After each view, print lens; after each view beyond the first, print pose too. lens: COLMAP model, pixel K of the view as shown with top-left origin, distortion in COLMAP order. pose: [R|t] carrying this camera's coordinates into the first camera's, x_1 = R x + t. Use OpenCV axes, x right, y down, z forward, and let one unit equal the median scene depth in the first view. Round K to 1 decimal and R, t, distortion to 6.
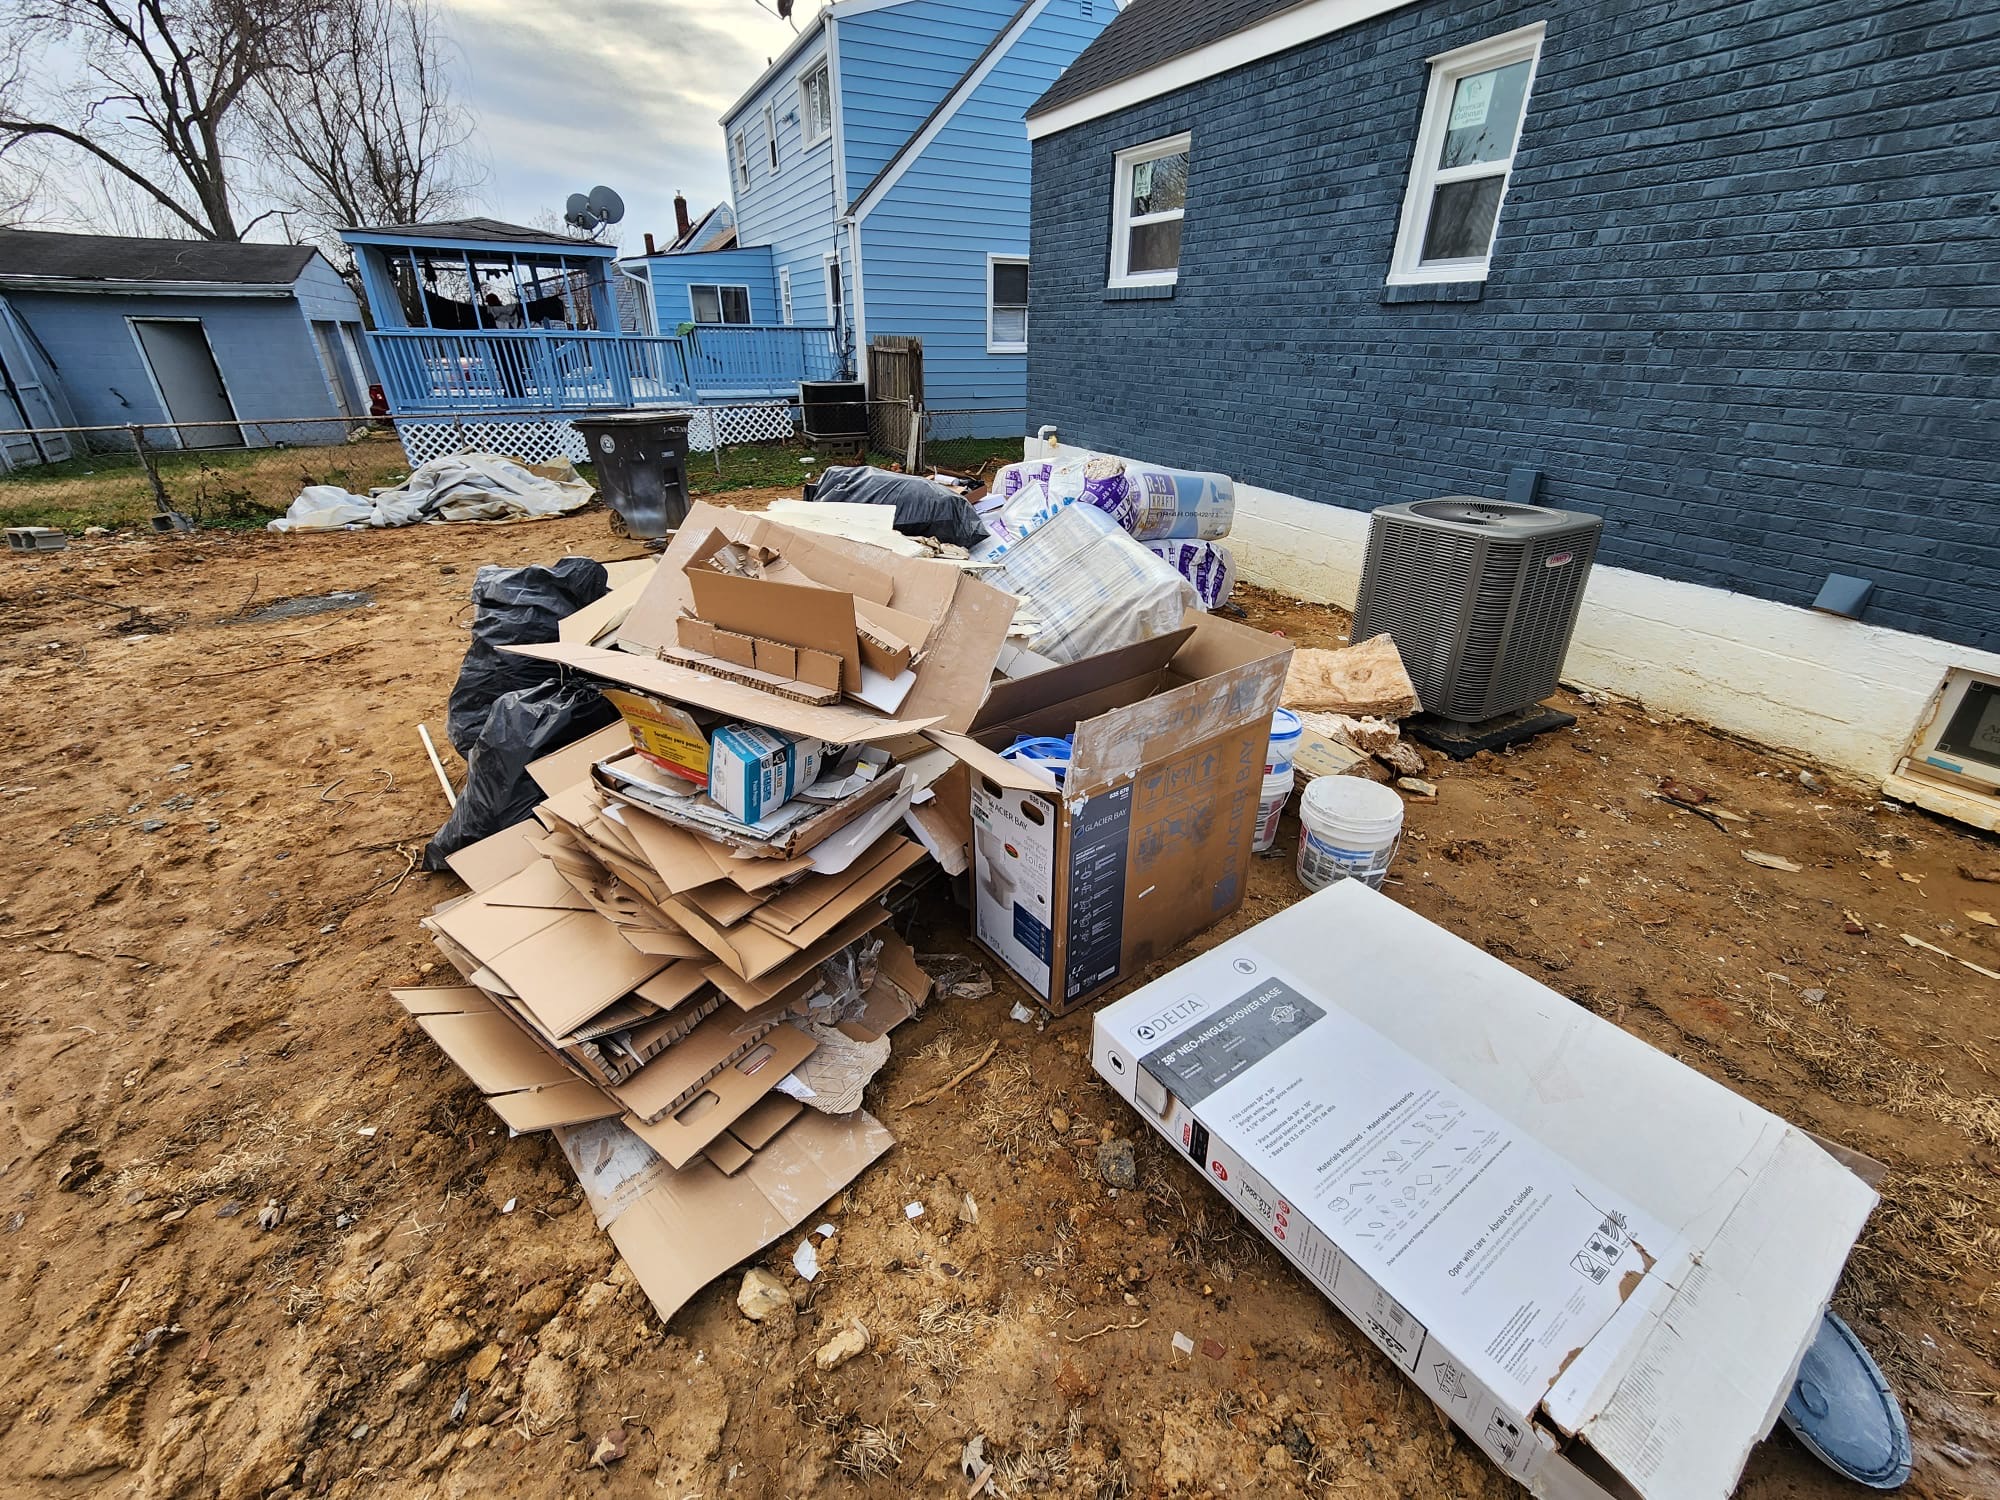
lens RADIAL K [[797.7, 0, 1000.0], [0, 797.7, 750.0], [0, 0, 1]] dist [0.008903, 0.000110]
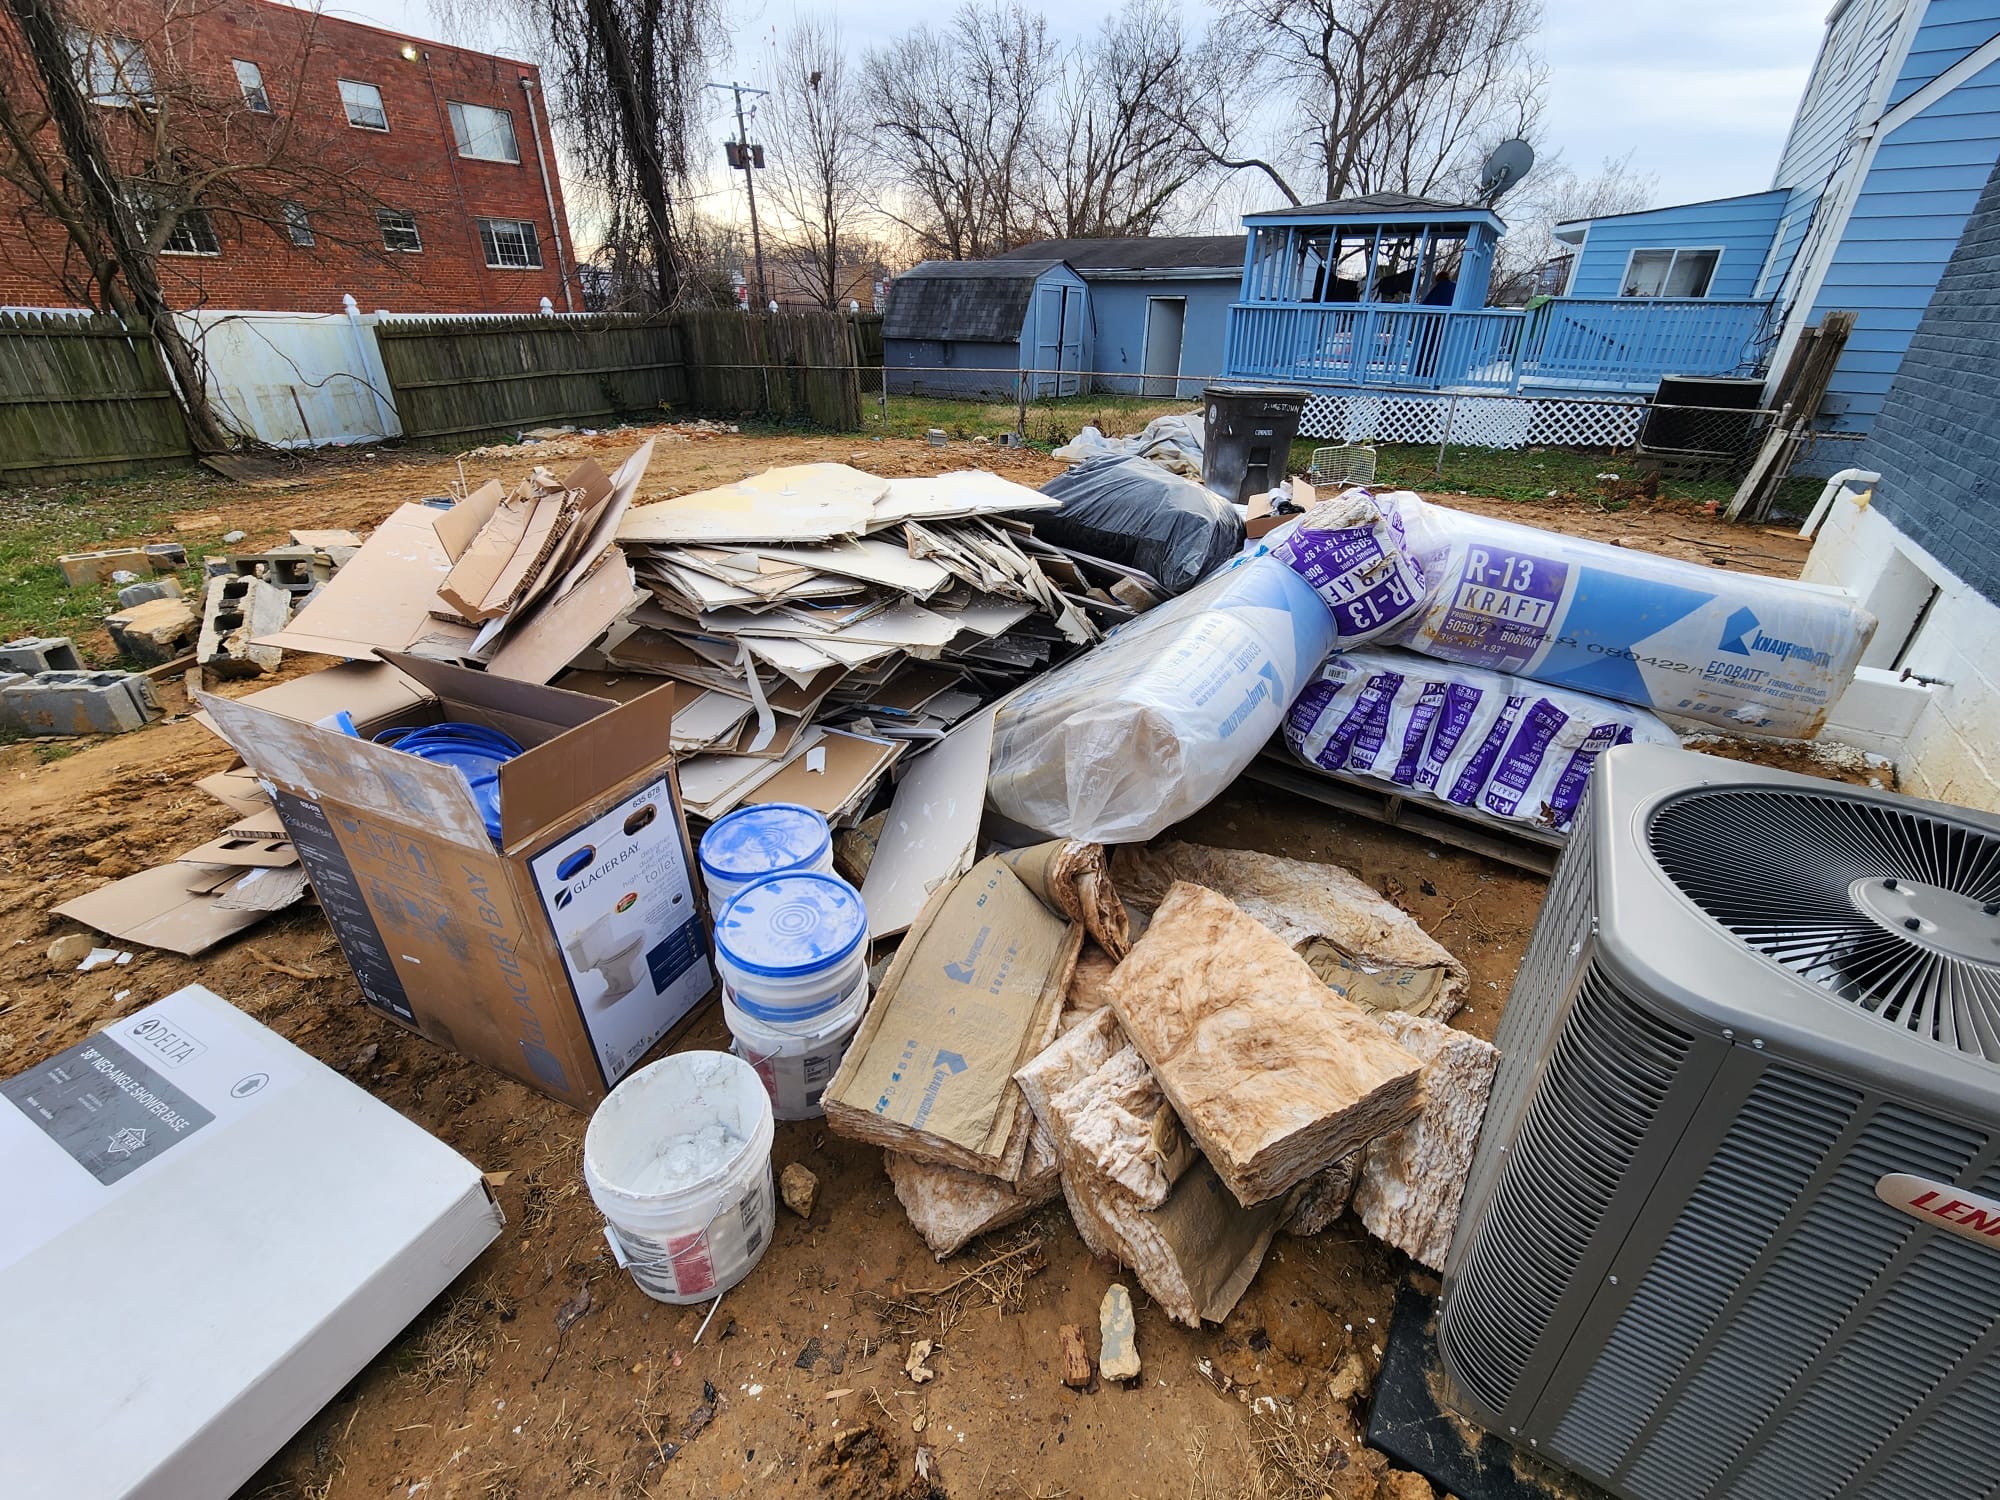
lens RADIAL K [[797.7, 0, 1000.0], [0, 797.7, 750.0], [0, 0, 1]] dist [0.008903, 0.000110]
pose [[0.491706, 0.427333, -0.758691, 0.180816], [-0.414316, 0.881164, 0.227799, -0.078824], [0.765877, 0.202327, 0.610325, 0.166014]]
